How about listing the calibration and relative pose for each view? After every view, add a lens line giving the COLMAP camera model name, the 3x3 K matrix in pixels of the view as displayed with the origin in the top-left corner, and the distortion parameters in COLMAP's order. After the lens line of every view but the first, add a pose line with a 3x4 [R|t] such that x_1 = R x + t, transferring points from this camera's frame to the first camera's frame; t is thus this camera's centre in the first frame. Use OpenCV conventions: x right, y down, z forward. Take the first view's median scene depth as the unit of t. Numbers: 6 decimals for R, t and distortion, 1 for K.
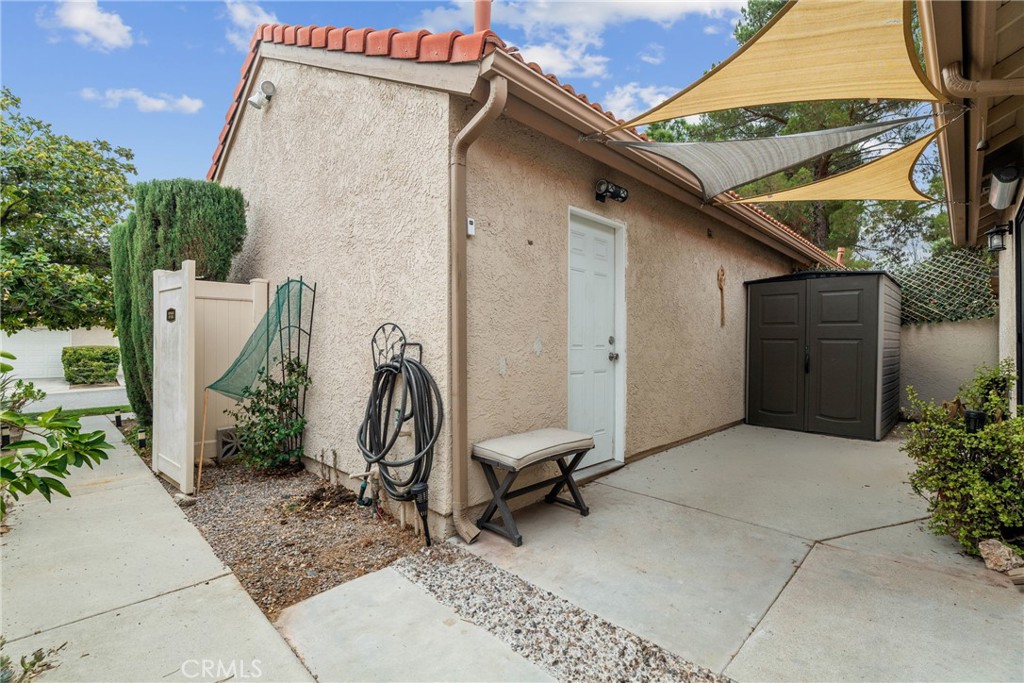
lens RADIAL K [[465.6, 0, 504.2], [0, 465.6, 348.6], [0, 0, 1]] dist [0.002441, 0.000355]
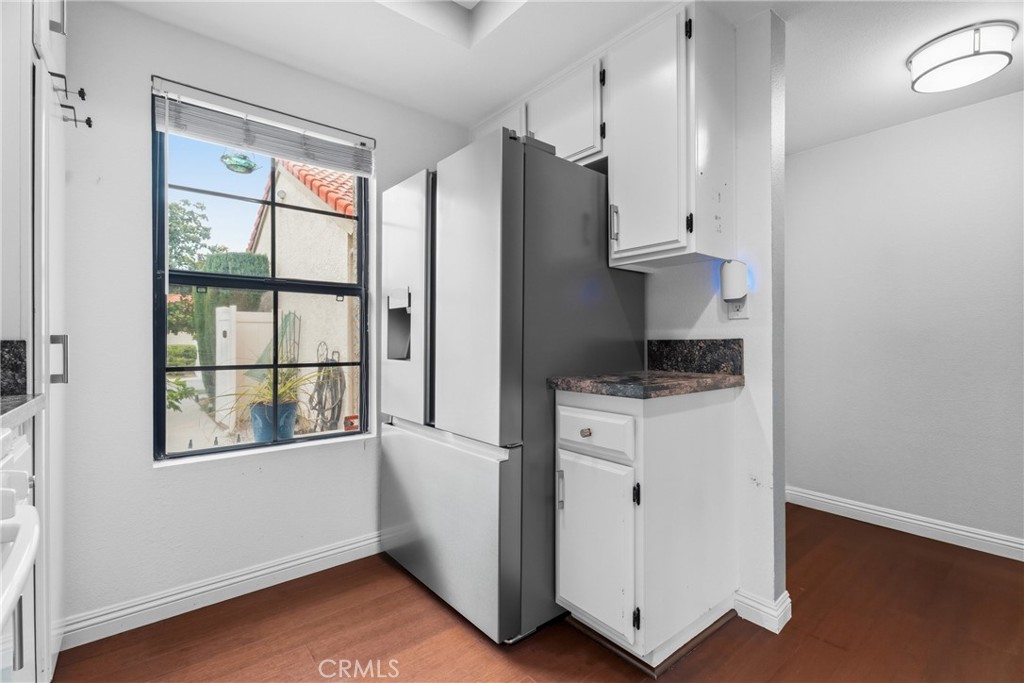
lens RADIAL K [[465.6, 0, 519.4], [0, 465.6, 336.1], [0, 0, 1]] dist [0.002441, 0.000355]
pose [[0.996463, -0.010546, -0.083367, 0.437088], [0.009857, 0.999914, -0.008674, -0.029395], [0.083451, 0.007821, 0.996481, -0.535488]]
